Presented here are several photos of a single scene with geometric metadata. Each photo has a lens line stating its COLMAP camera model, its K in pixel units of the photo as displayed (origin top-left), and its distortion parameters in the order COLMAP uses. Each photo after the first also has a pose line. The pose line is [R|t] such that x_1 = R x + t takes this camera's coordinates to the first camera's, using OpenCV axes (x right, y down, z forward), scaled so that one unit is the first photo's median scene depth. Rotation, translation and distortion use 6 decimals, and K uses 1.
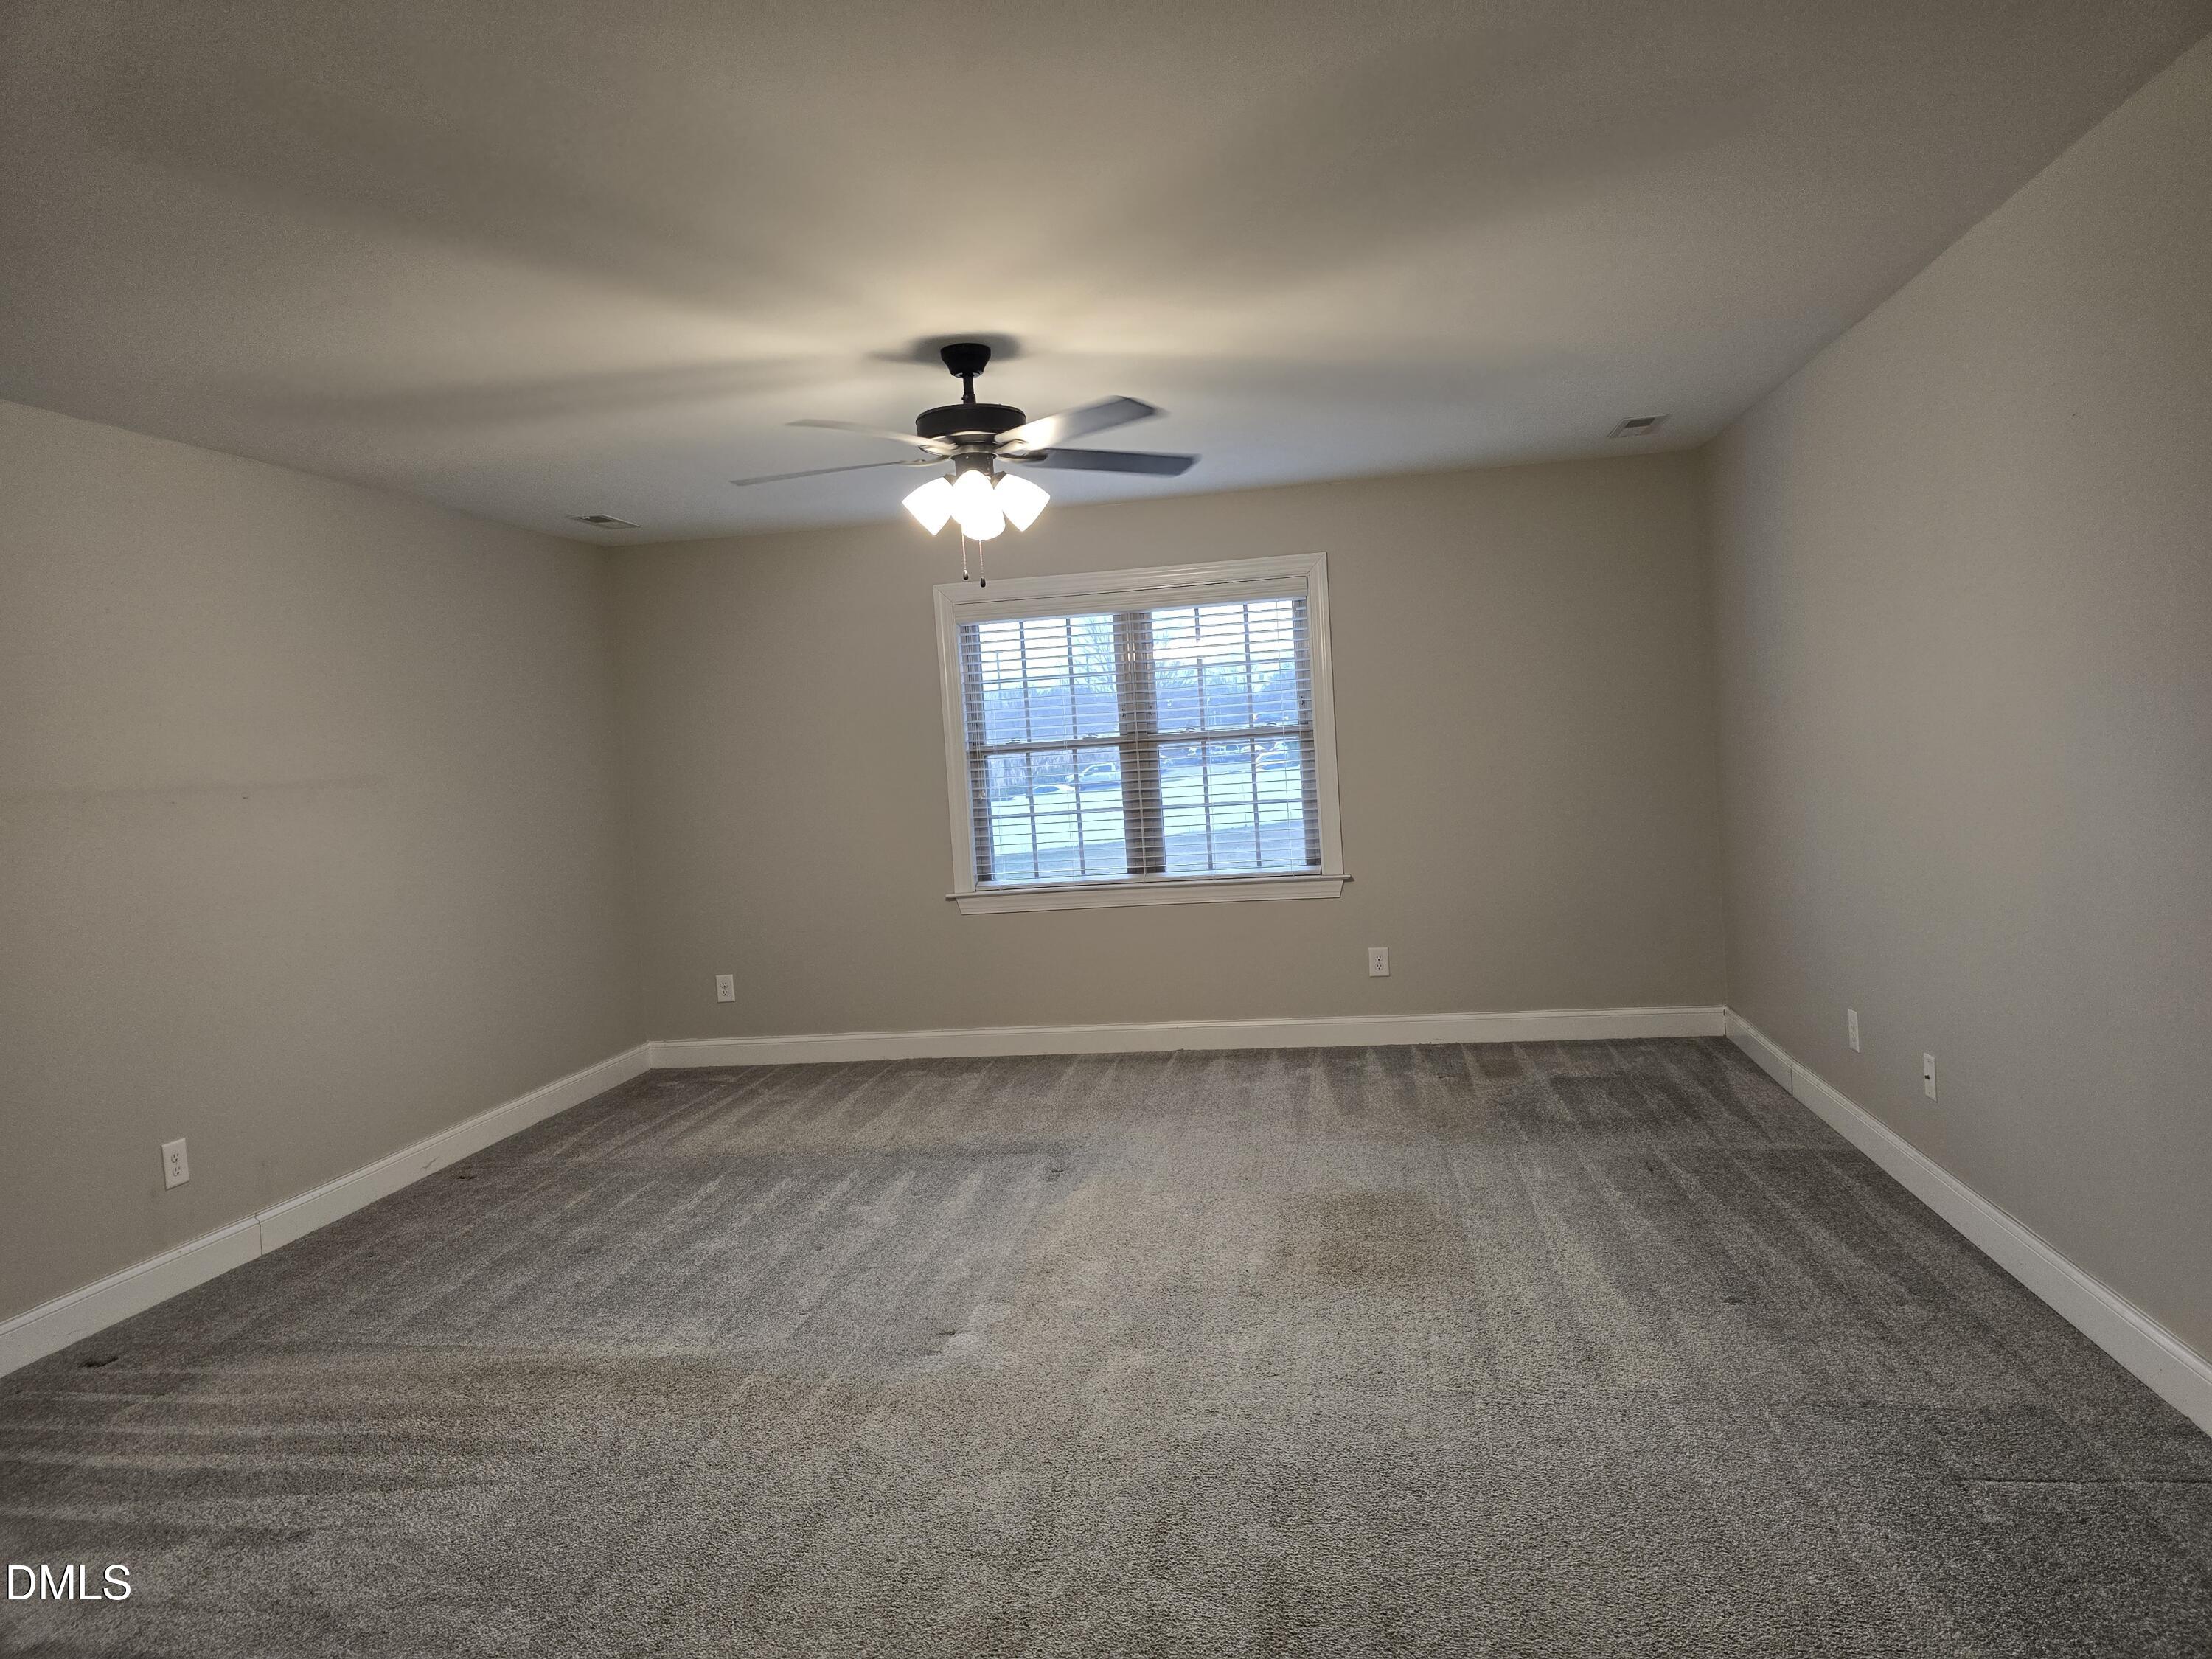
lens RADIAL K [[1483.3, 0, 1087.6], [0, 1483.3, 816.4], [0, 0, 1]] dist [0.065457, -0.060199]
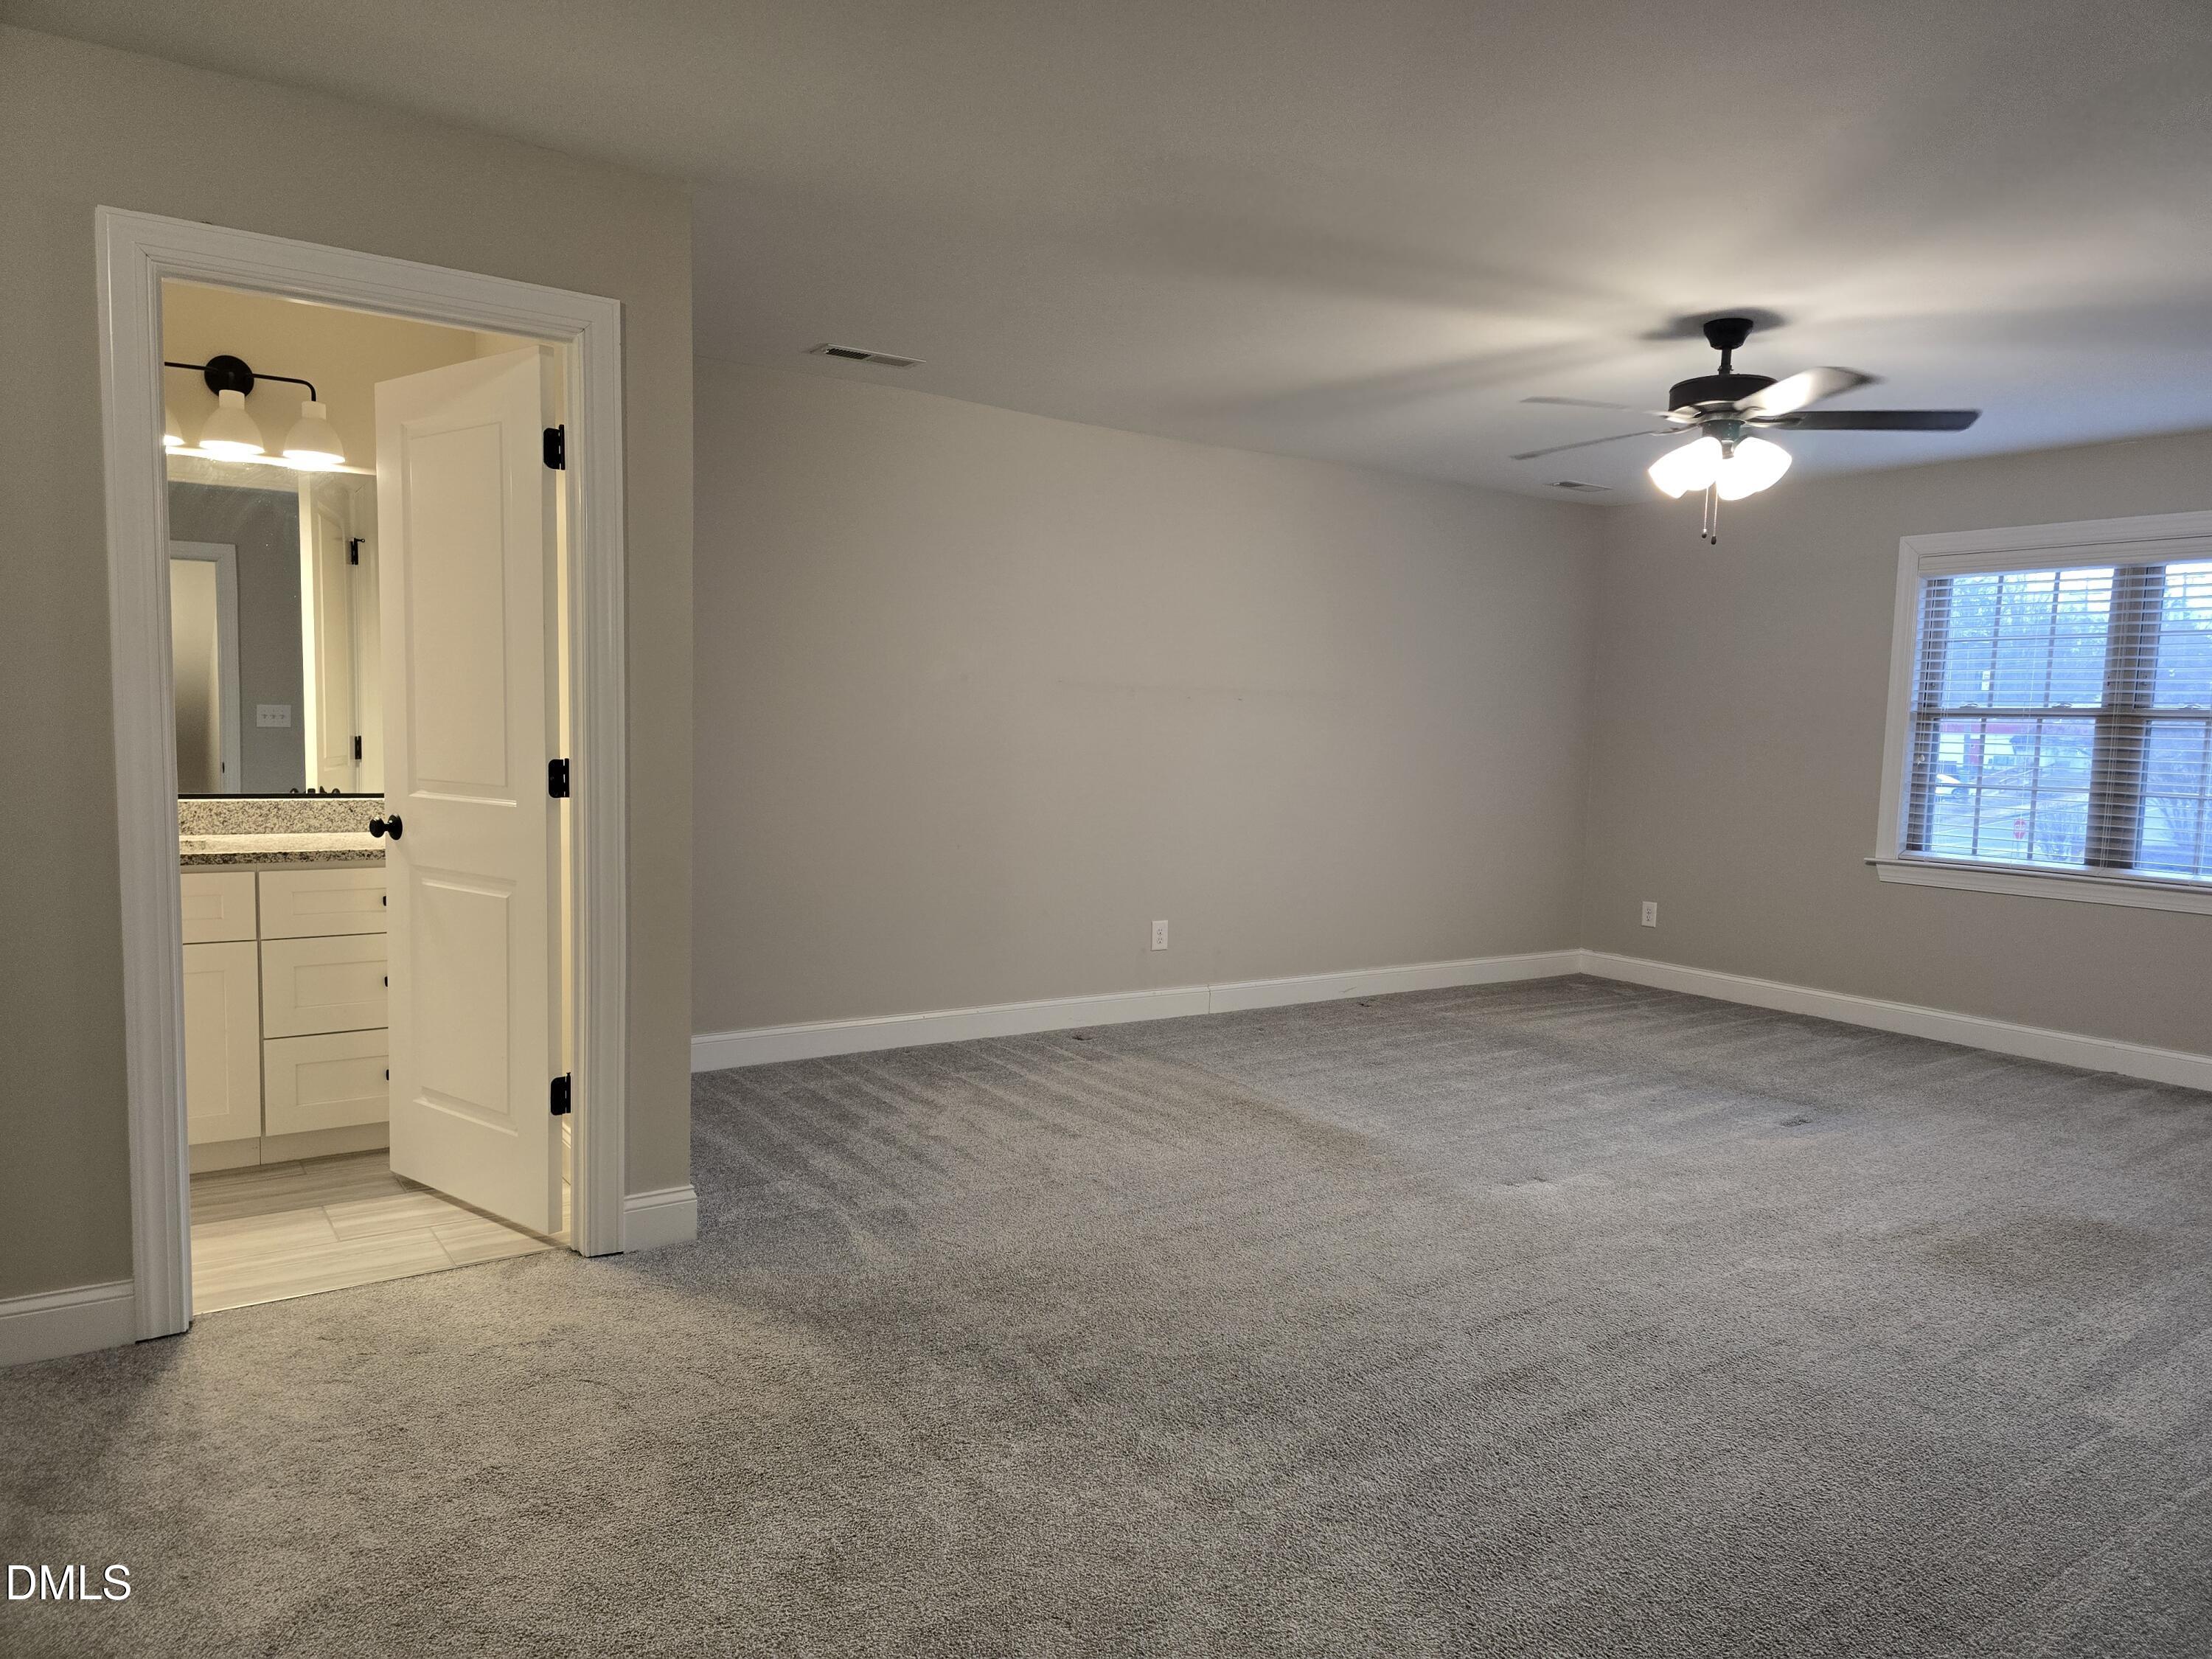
lens RADIAL K [[1483.3, 0, 1107.1], [0, 1483.3, 840.9], [0, 0, 1]] dist [0.065457, -0.060199]
pose [[0.685709, 0.142031, -0.713884, 0.438038], [-0.105762, 0.989810, 0.095340, 0.001120], [0.720151, 0.010126, 0.693743, -0.071364]]
